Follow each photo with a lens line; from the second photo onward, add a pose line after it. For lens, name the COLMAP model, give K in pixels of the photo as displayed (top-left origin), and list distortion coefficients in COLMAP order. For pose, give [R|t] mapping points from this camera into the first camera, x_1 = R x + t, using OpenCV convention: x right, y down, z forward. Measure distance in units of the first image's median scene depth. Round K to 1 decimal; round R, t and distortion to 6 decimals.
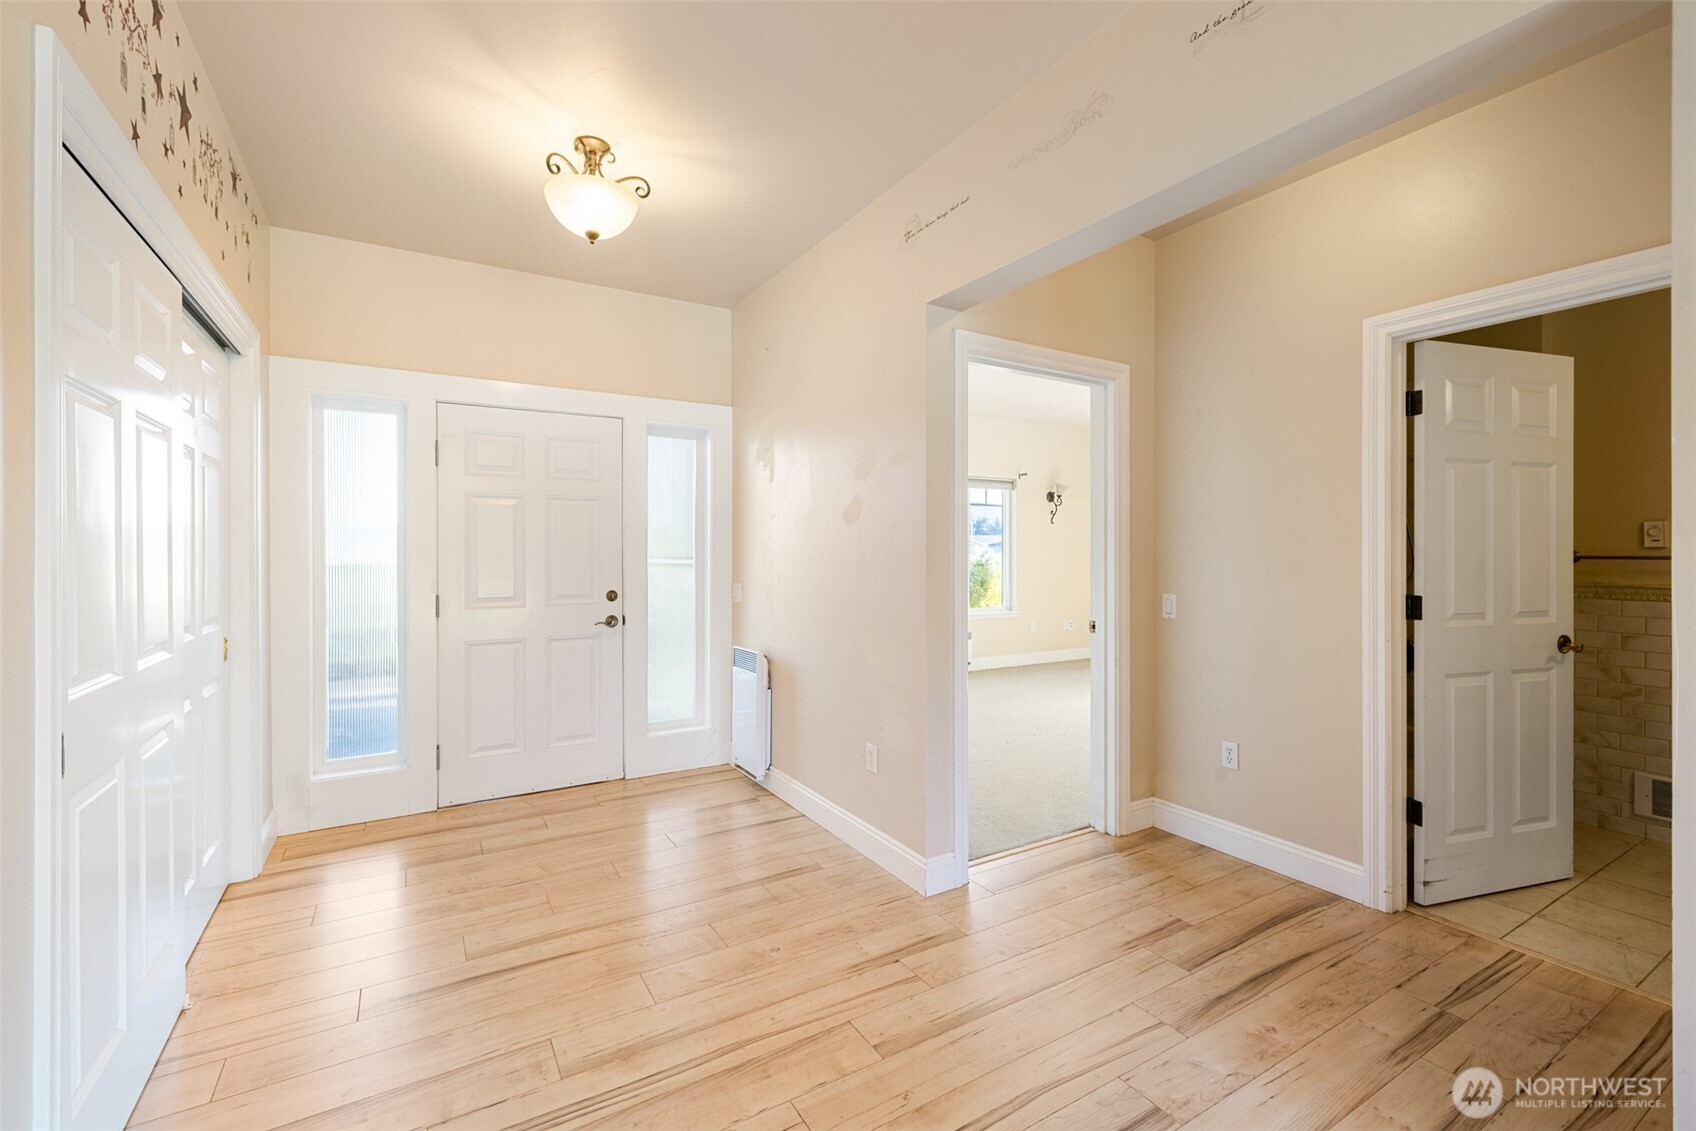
lens RADIAL K [[718.8, 0, 835.3], [0, 718.8, 556.6], [0, 0, 1]] dist [0.000882, -0.000050]
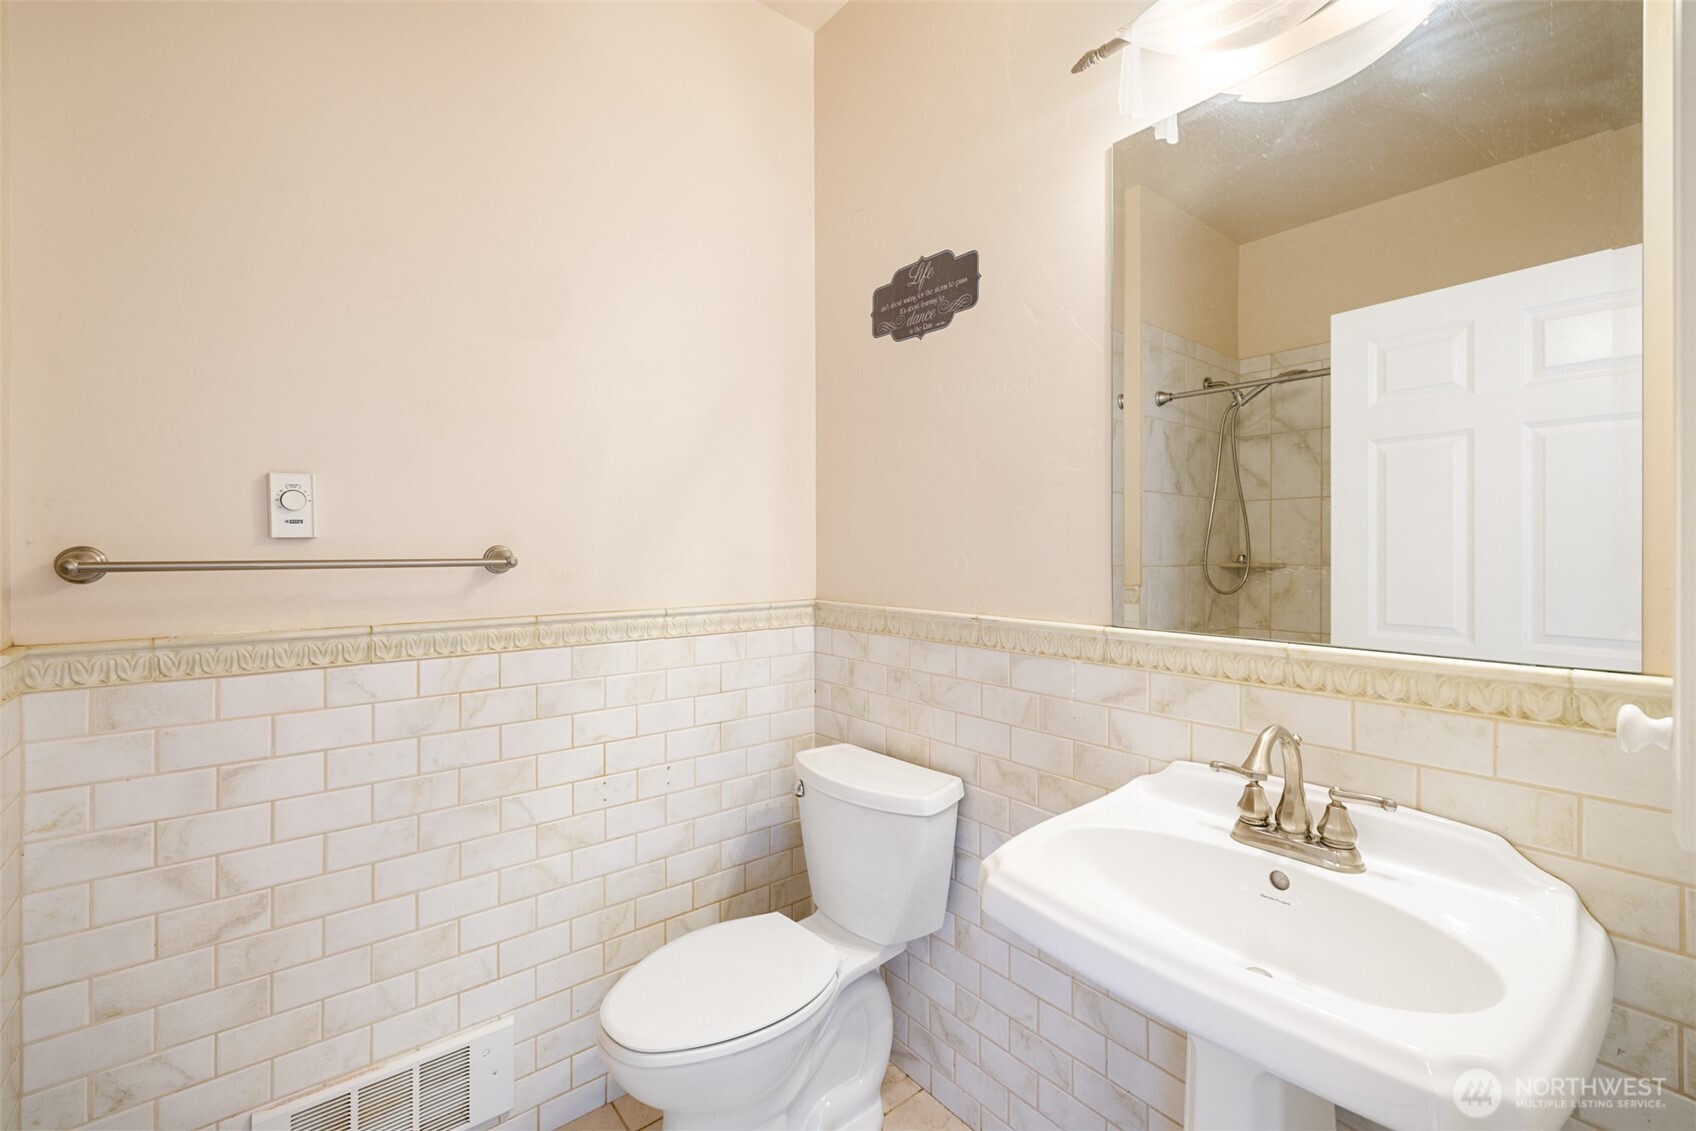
lens RADIAL K [[718.8, 0, 847.5], [0, 718.8, 557.4], [0, 0, 1]] dist [0.000882, -0.000050]
pose [[-0.143597, -0.005003, 0.989624, 0.681991], [0.002564, 0.999982, 0.005428, -0.003219], [-0.989633, 0.003316, -0.143581, 0.735555]]
